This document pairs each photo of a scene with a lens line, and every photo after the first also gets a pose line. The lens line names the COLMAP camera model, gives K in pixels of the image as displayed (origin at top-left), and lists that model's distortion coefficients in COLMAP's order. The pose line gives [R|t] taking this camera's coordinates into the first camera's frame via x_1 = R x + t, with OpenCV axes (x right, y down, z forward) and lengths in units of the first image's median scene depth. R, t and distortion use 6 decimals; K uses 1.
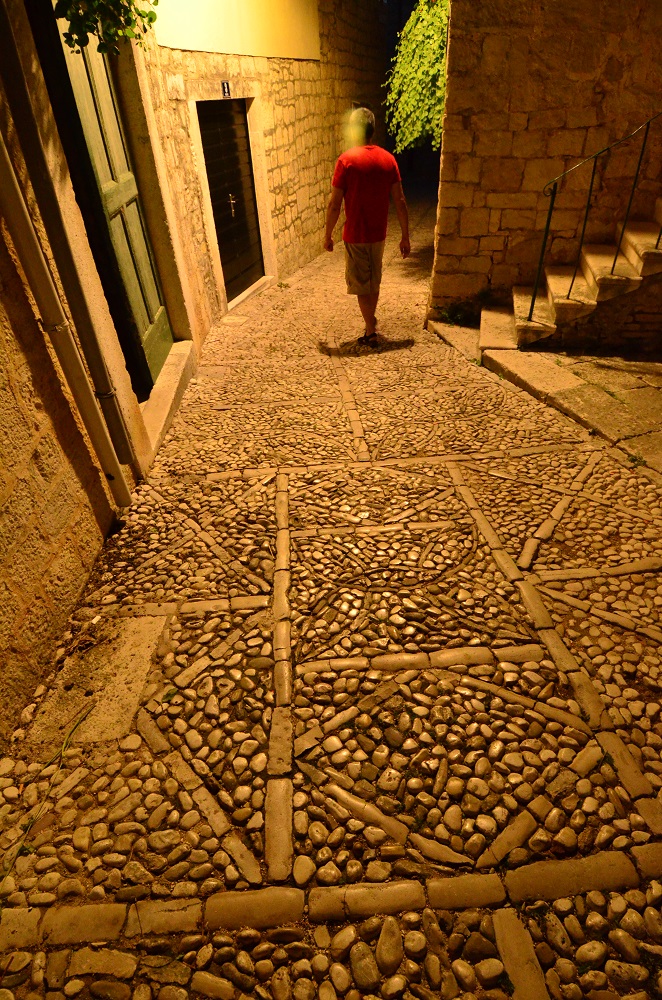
lens RADIAL K [[545.0, 0, 347.4], [0, 545.0, 523.9], [0, 0, 1]] dist [0.045450, -0.052216]
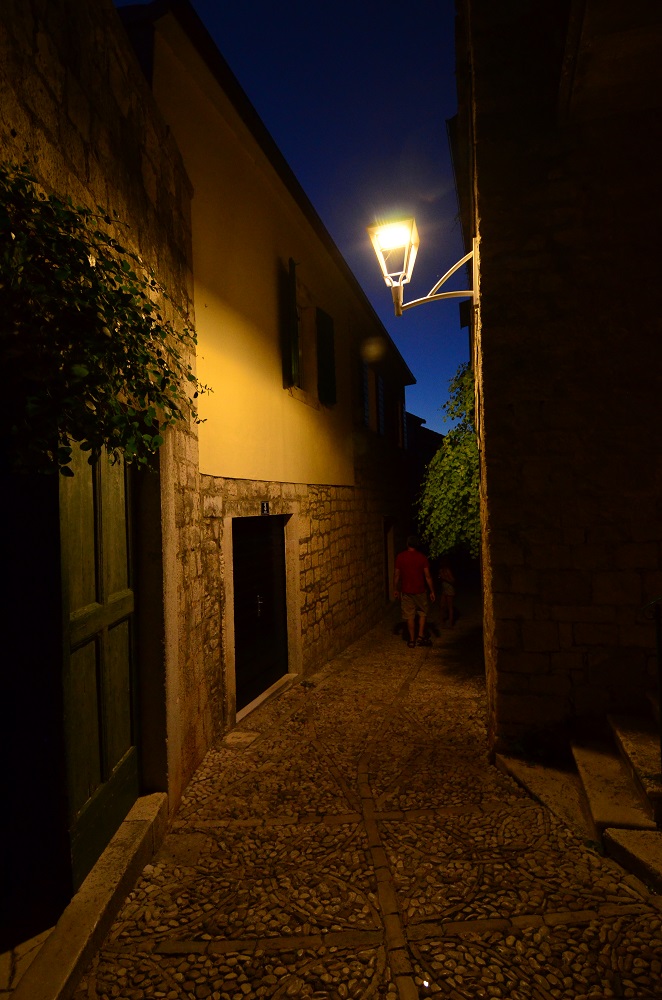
lens RADIAL K [[510.7, 0, 331.0], [0, 510.7, 500.0], [0, 0, 1]] dist [0.041744, -0.049001]
pose [[0.996657, -0.006479, -0.081446, -0.014706], [-0.045980, 0.779533, -0.624672, -0.189474], [0.067536, 0.626328, 0.776629, 0.227880]]
